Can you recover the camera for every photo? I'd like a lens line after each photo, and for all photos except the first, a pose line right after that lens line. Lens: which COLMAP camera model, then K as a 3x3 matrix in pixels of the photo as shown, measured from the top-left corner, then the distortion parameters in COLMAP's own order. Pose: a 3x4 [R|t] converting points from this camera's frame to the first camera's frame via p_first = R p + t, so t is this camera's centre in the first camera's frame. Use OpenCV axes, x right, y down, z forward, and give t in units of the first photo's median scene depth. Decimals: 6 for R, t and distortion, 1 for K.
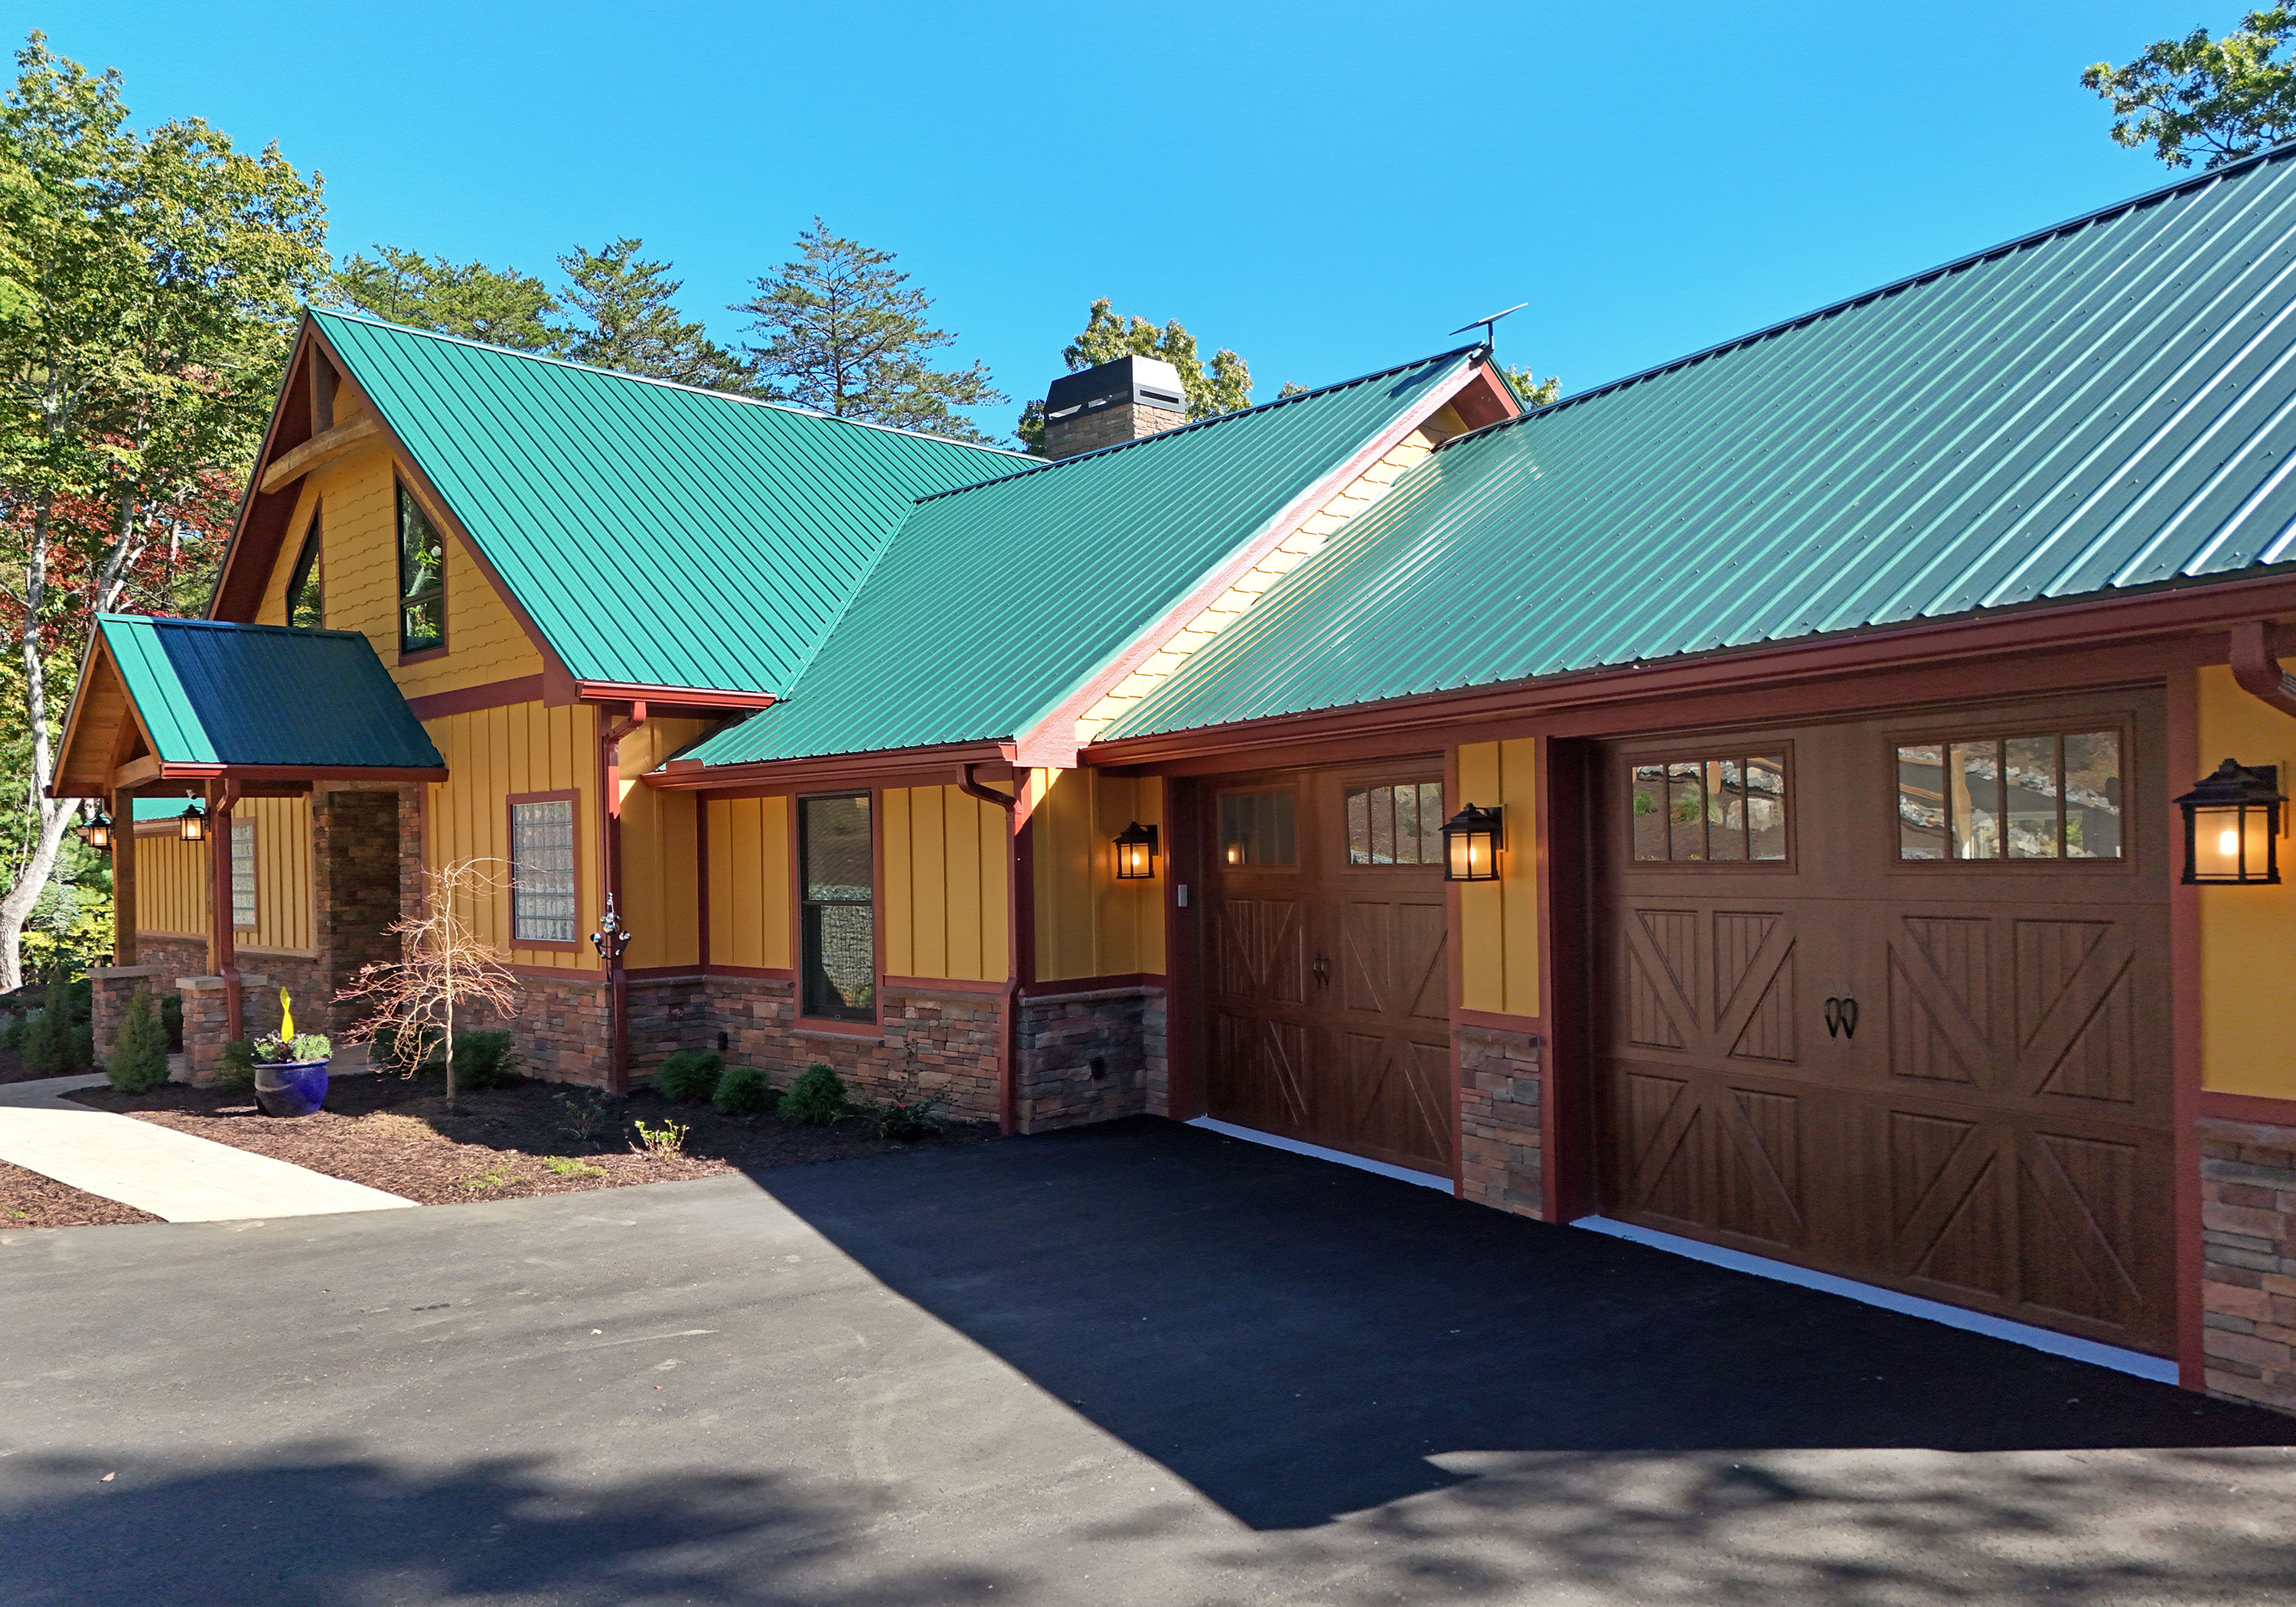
lens RADIAL K [[1679.4, 0, 1152.8], [0, 1679.4, 858.8], [0, 0, 1]] dist [0.106889, -0.130067]
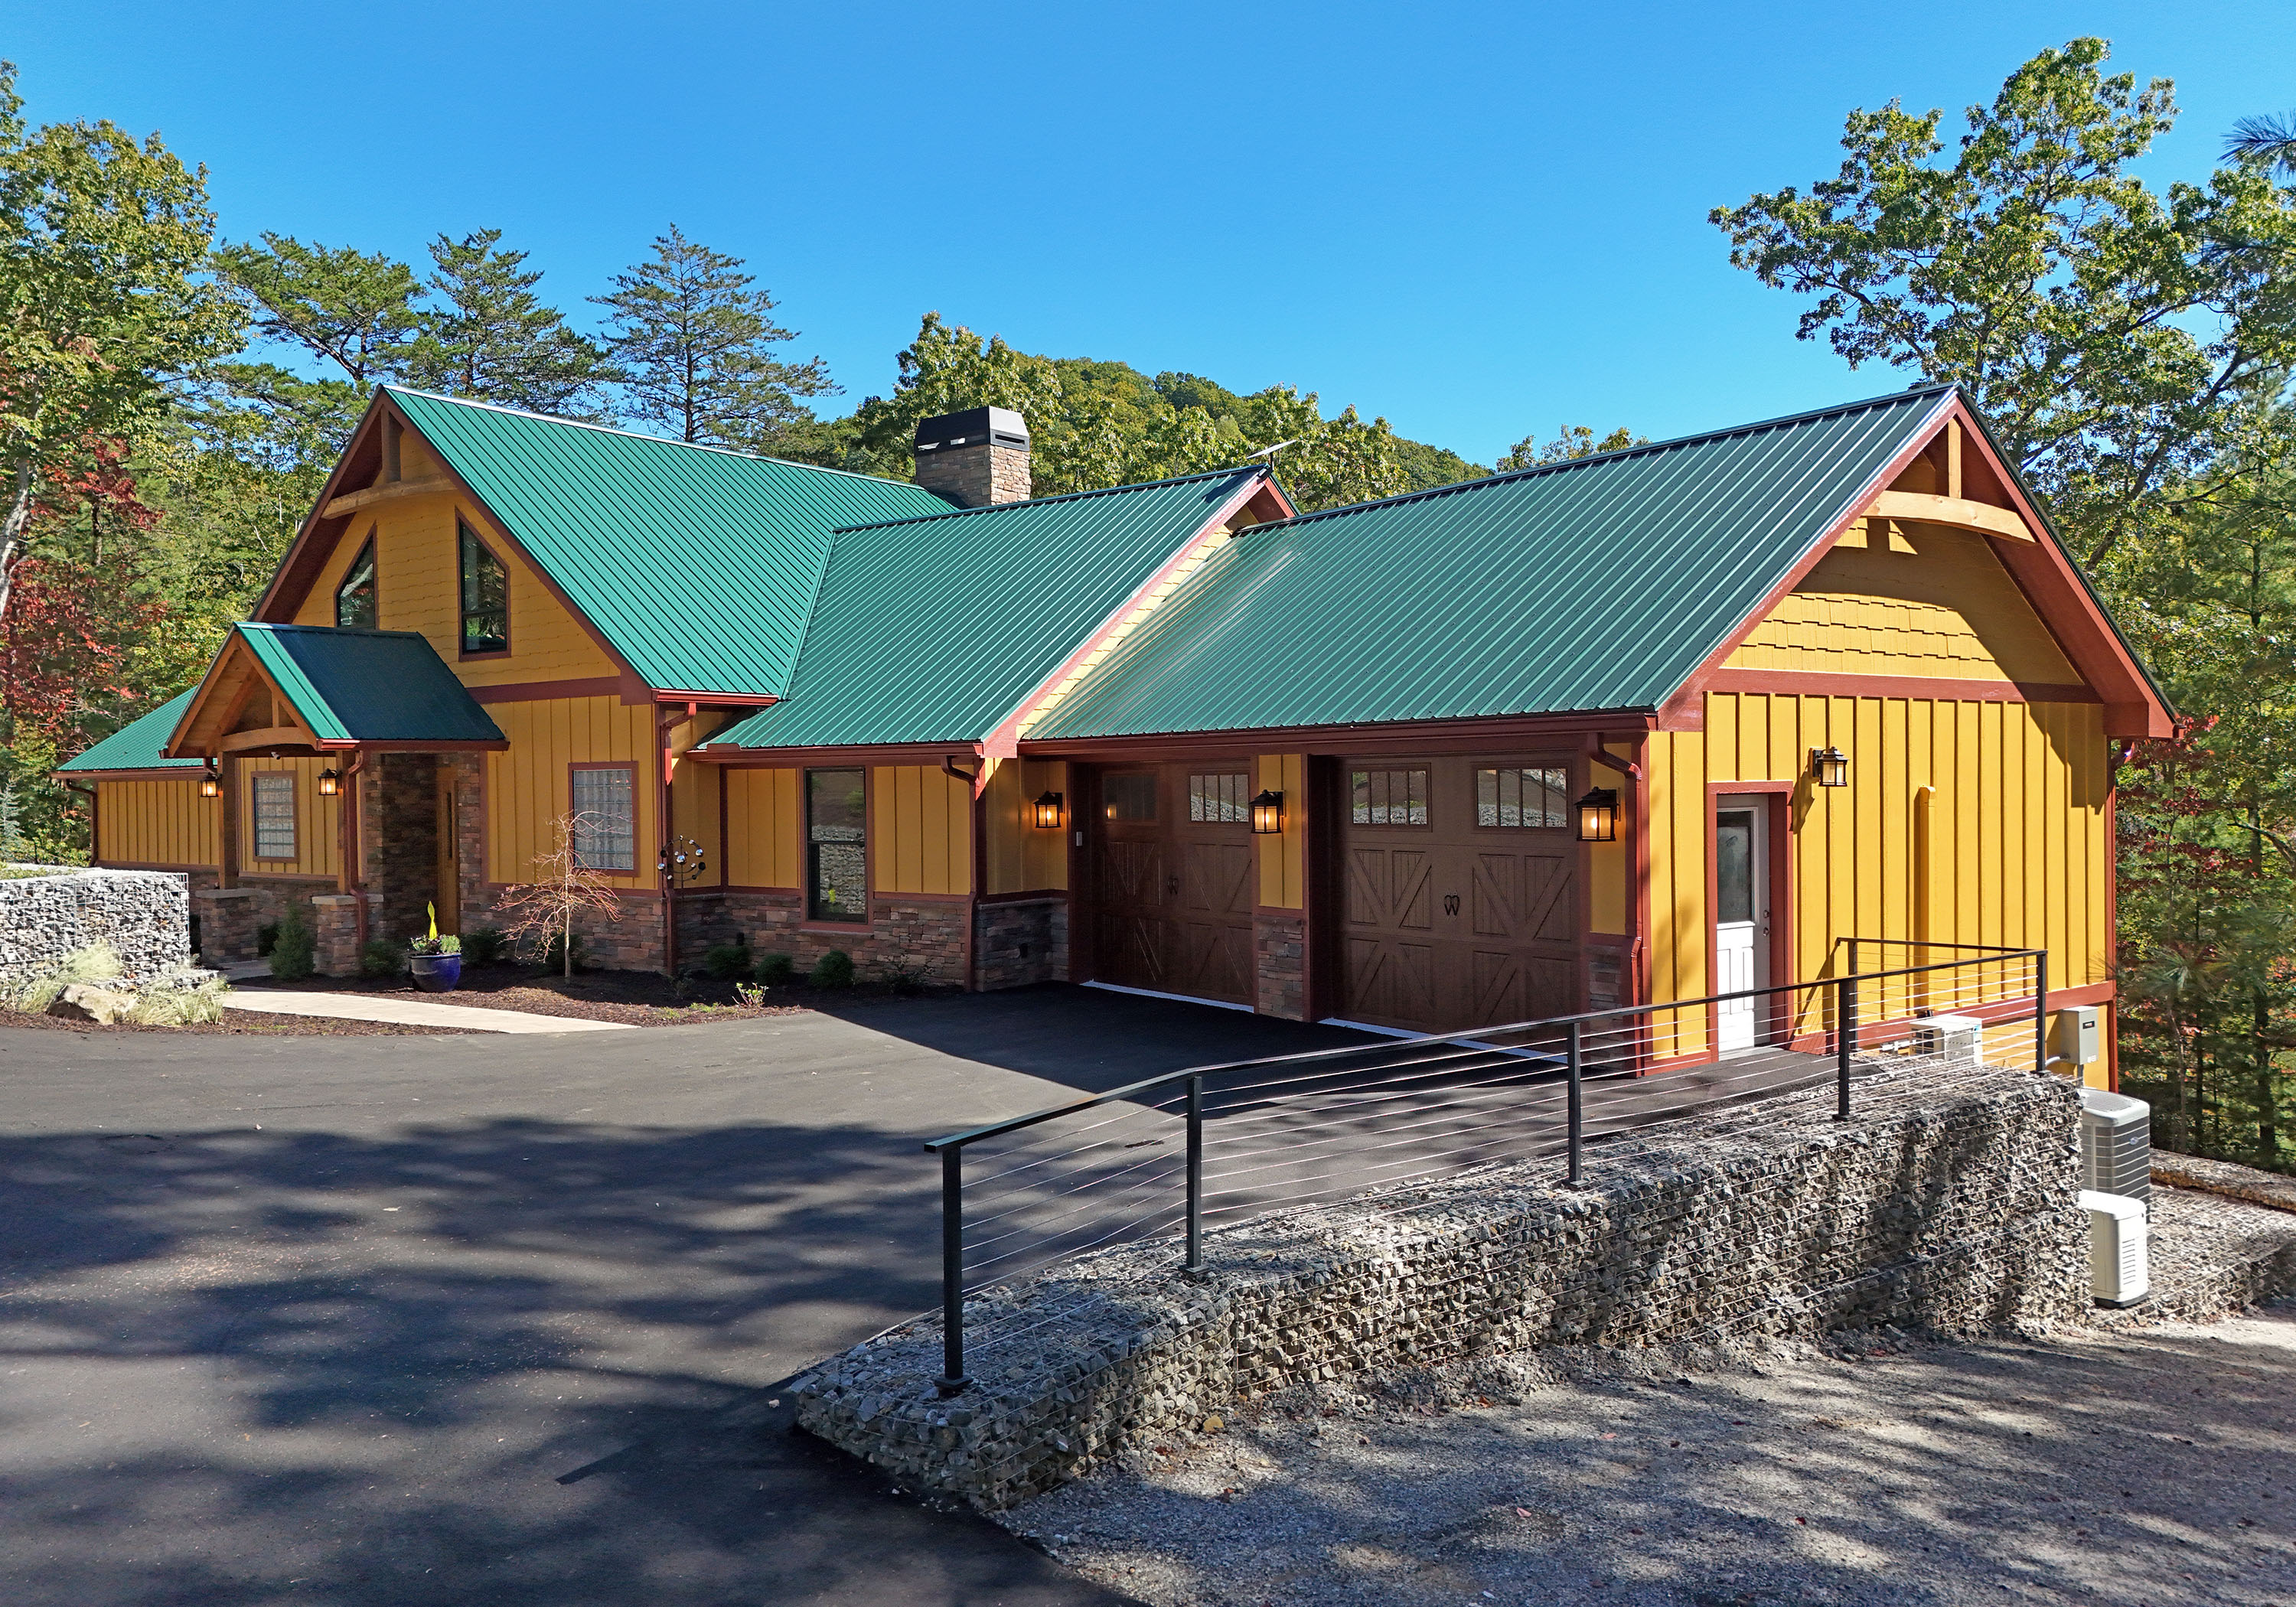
lens RADIAL K [[1701.3, 0, 1148.0], [0, 1701.3, 803.5], [0, 0, 1]] dist [0.115029, -0.147744]
pose [[0.990862, 0.004309, 0.134809, -0.111189], [-0.005437, 0.999953, 0.008002, -0.020036], [-0.134768, -0.008662, 0.990839, -0.480232]]
